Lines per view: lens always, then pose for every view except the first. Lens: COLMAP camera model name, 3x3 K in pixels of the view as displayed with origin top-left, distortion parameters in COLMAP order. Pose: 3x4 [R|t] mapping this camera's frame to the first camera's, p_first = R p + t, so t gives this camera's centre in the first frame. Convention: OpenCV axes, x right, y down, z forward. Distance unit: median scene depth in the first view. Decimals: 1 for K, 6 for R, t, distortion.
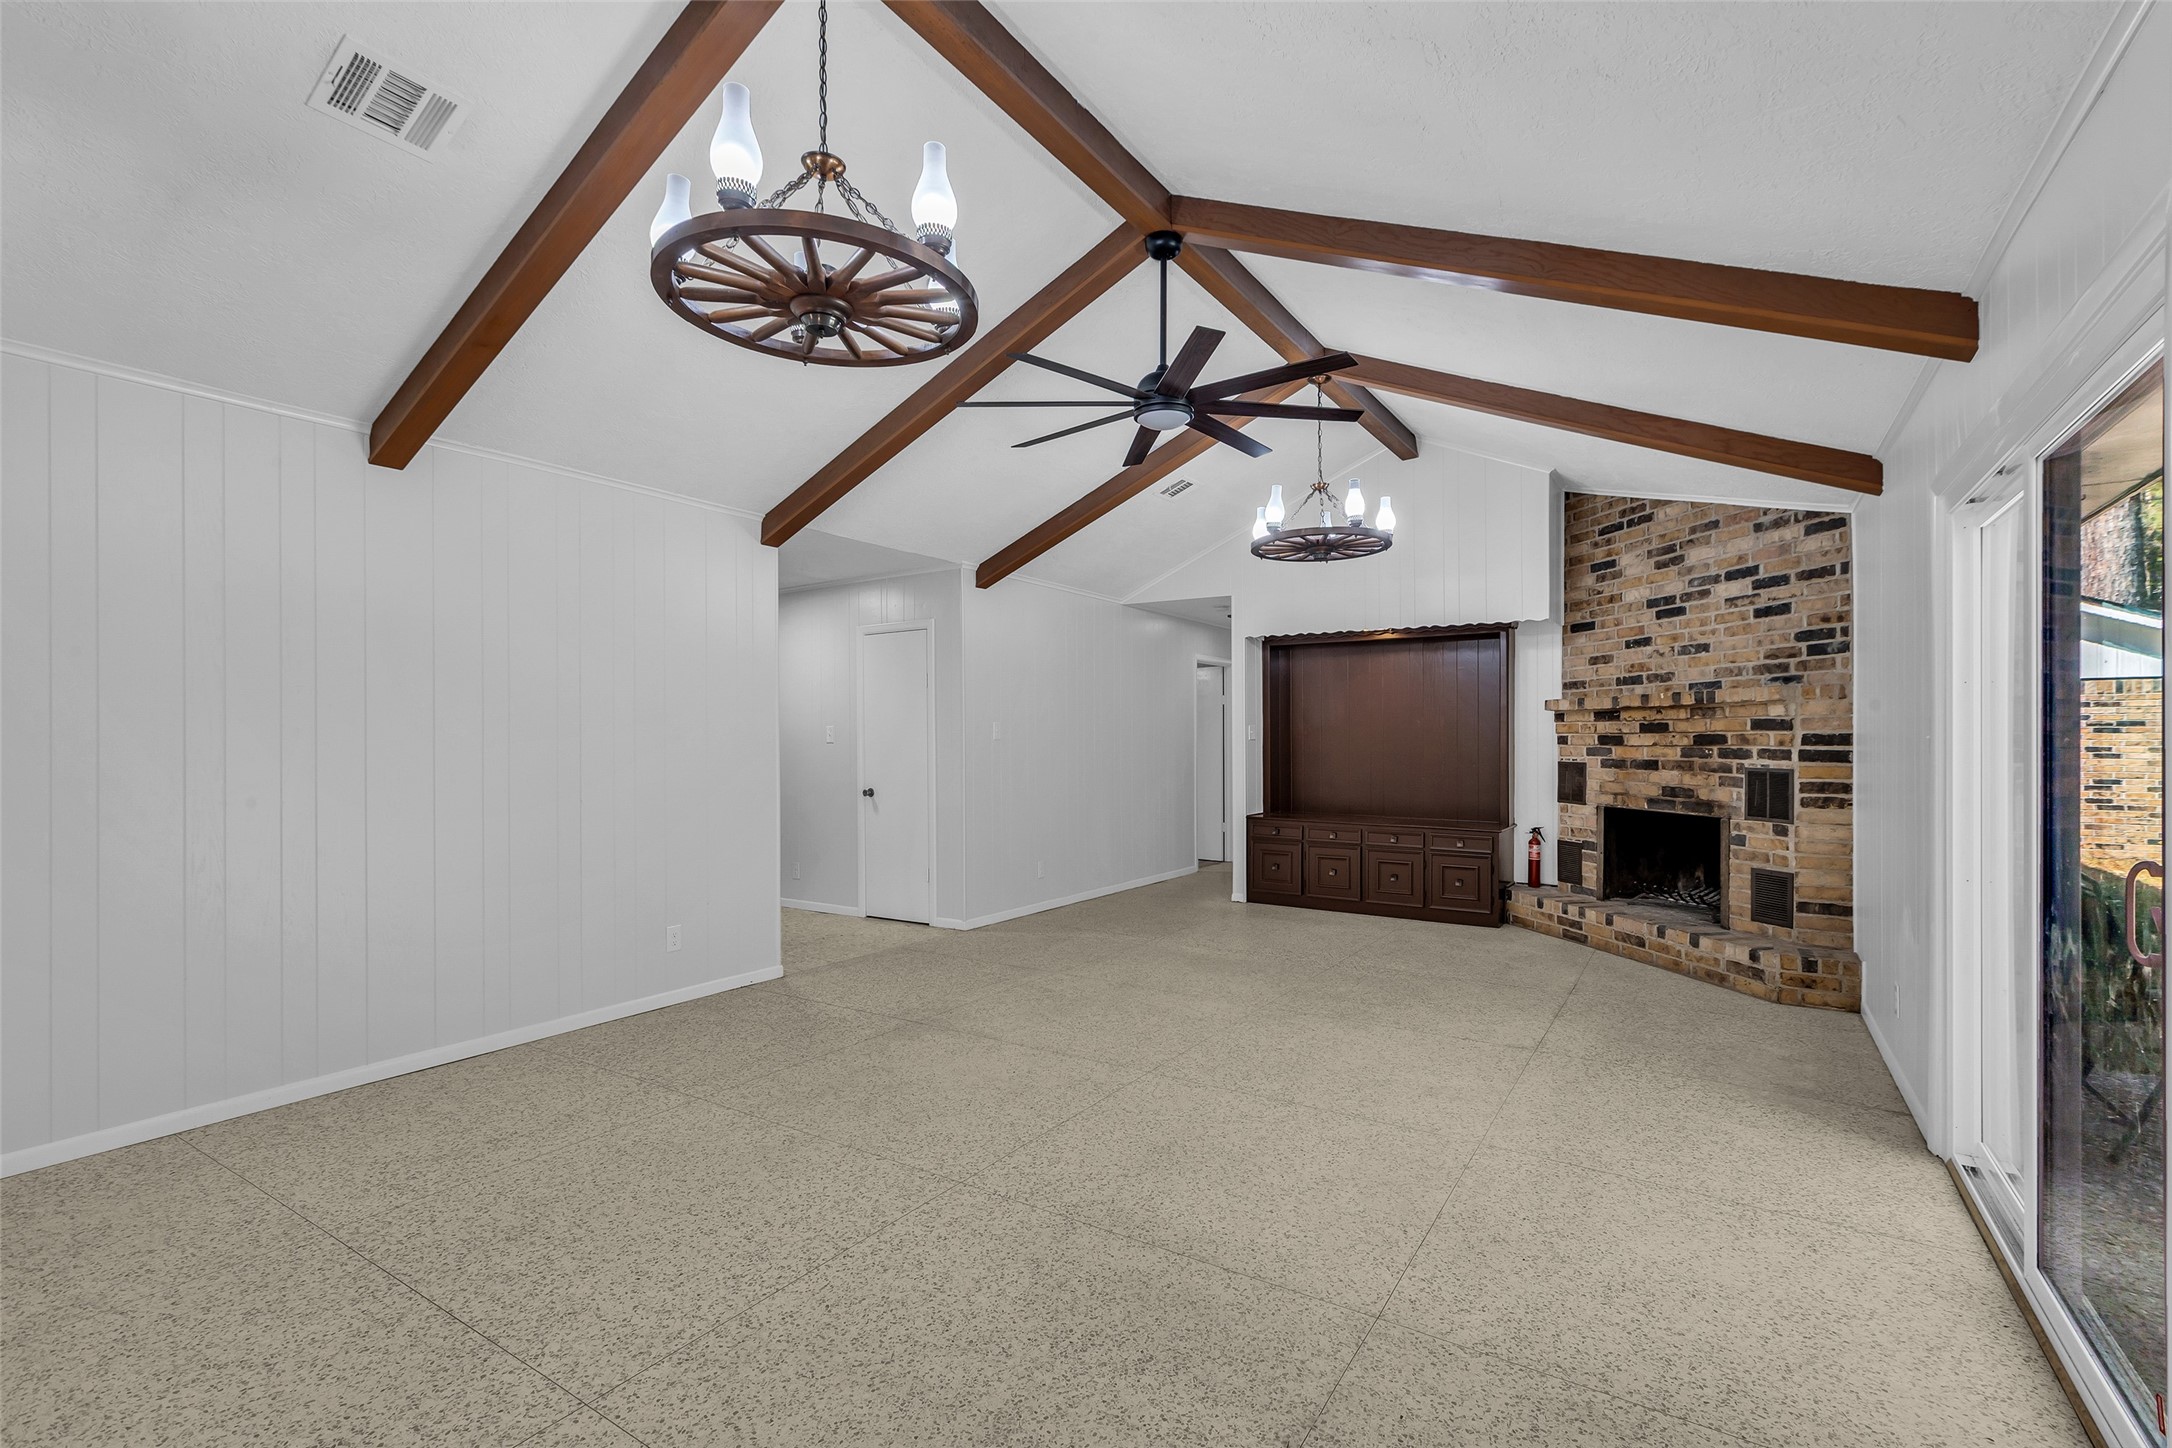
lens RADIAL K [[966.5, 0, 1095.2], [0, 966.5, 740.5], [0, 0, 1]] dist [0.000869, -0.000161]
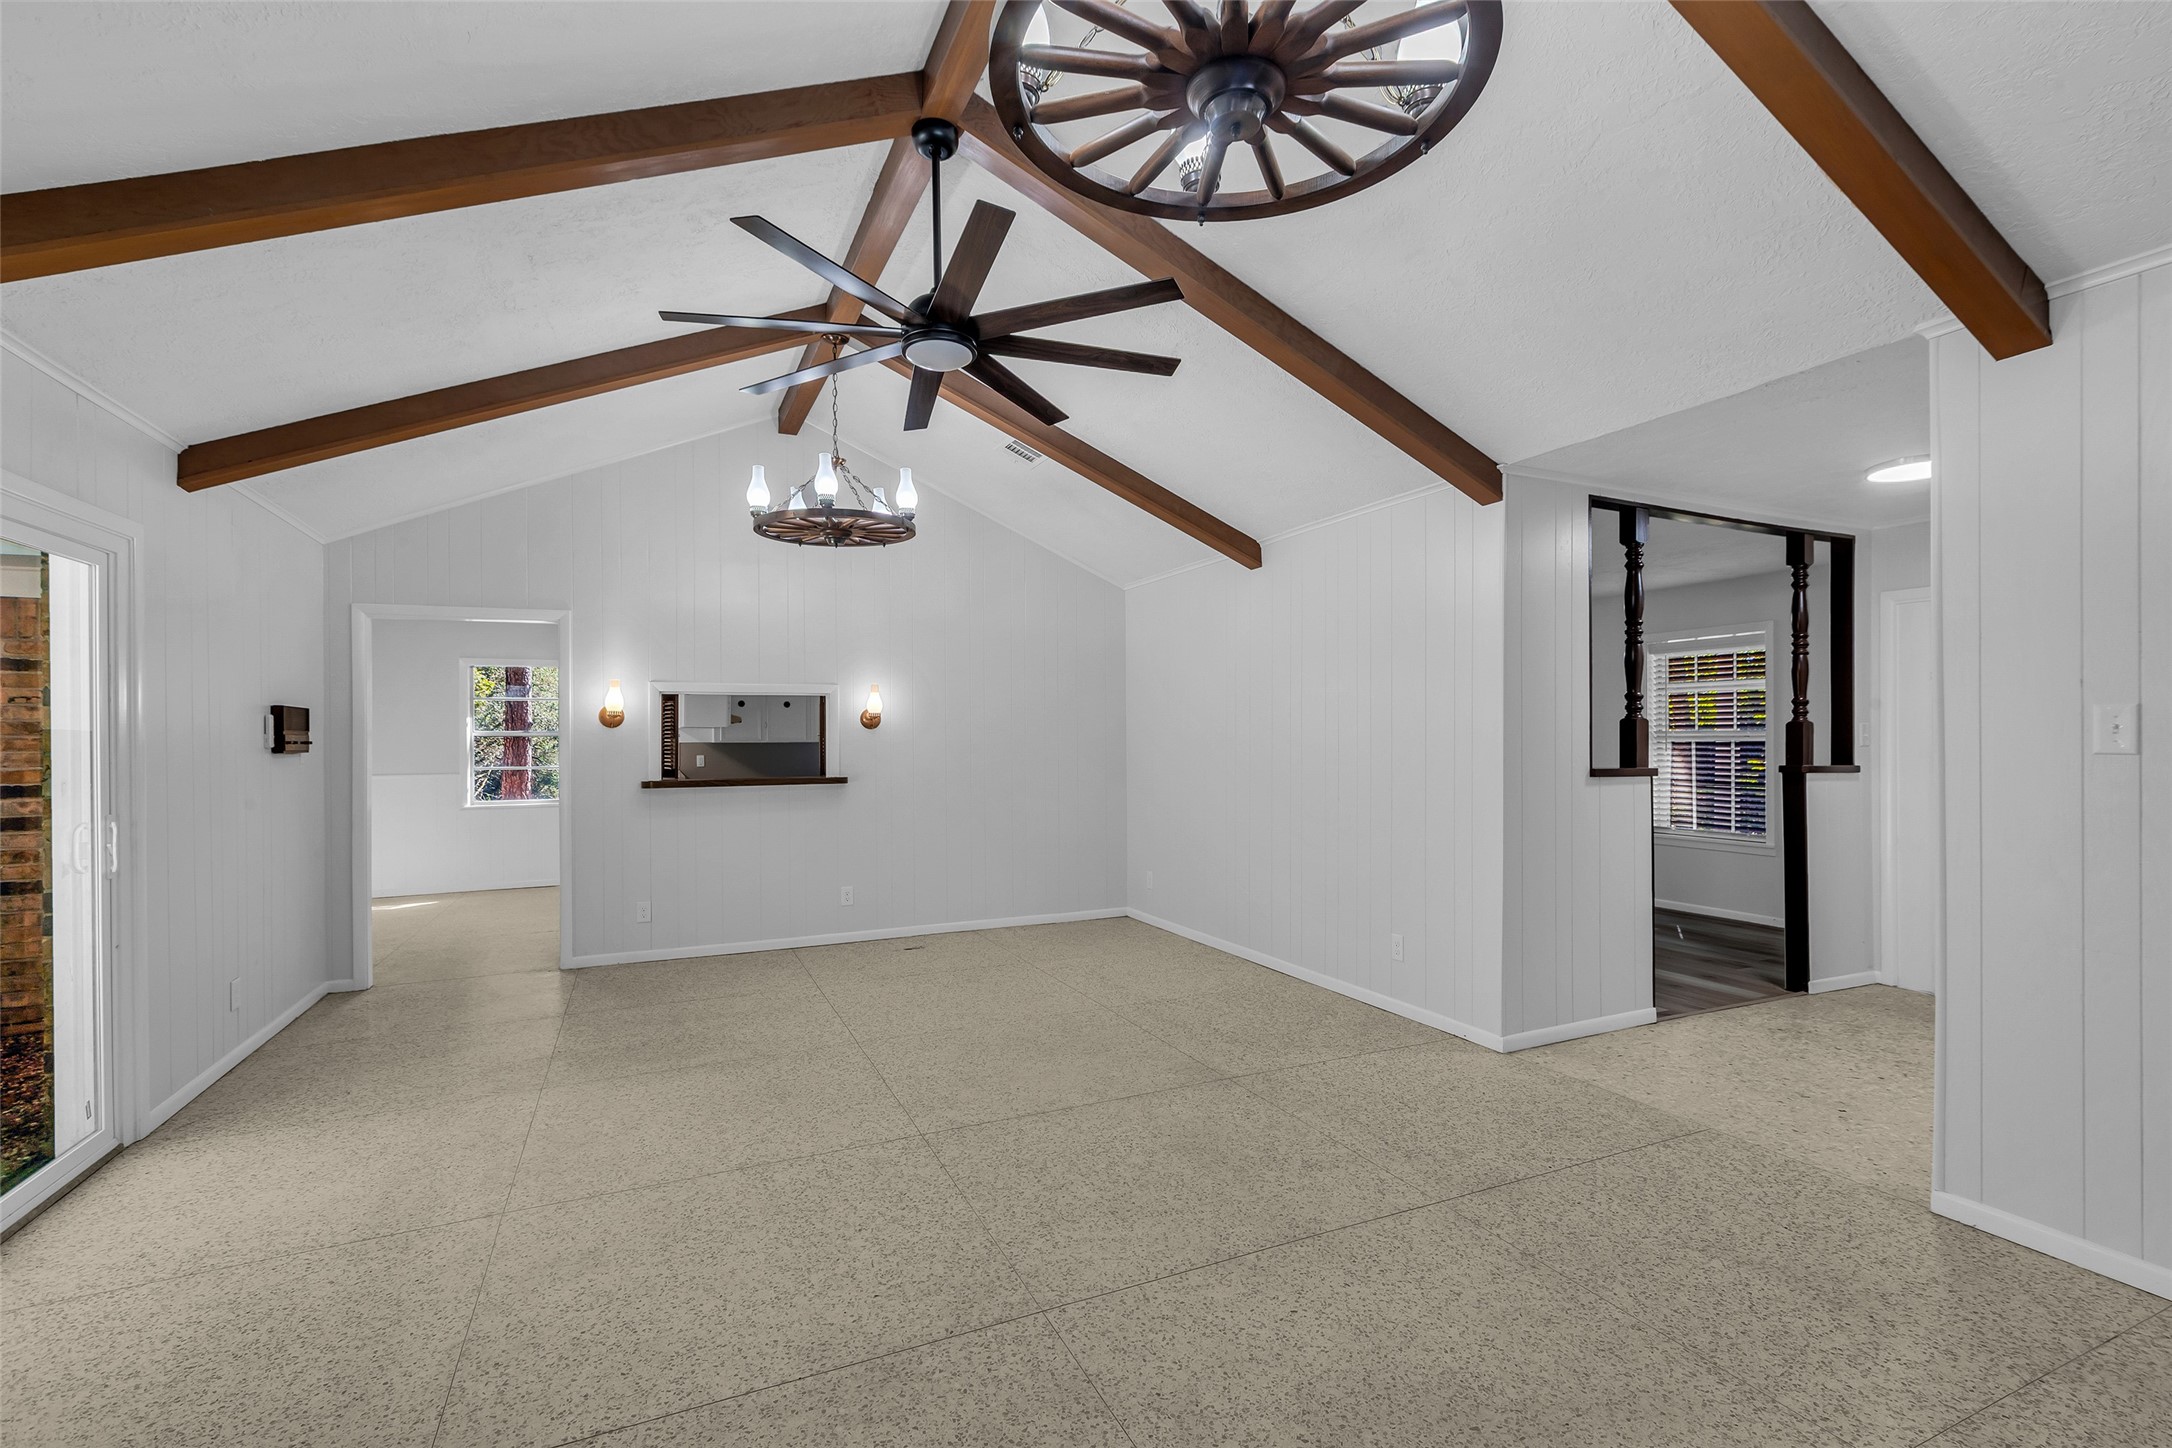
lens RADIAL K [[966.5, 0, 1095.2], [0, 966.5, 740.5], [0, 0, 1]] dist [0.000869, -0.000161]
pose [[-0.534062, 0.006657, -0.845419, 0.671351], [0.006479, 0.999972, 0.003781, -0.014113], [0.845421, -0.003458, -0.534090, 1.518525]]
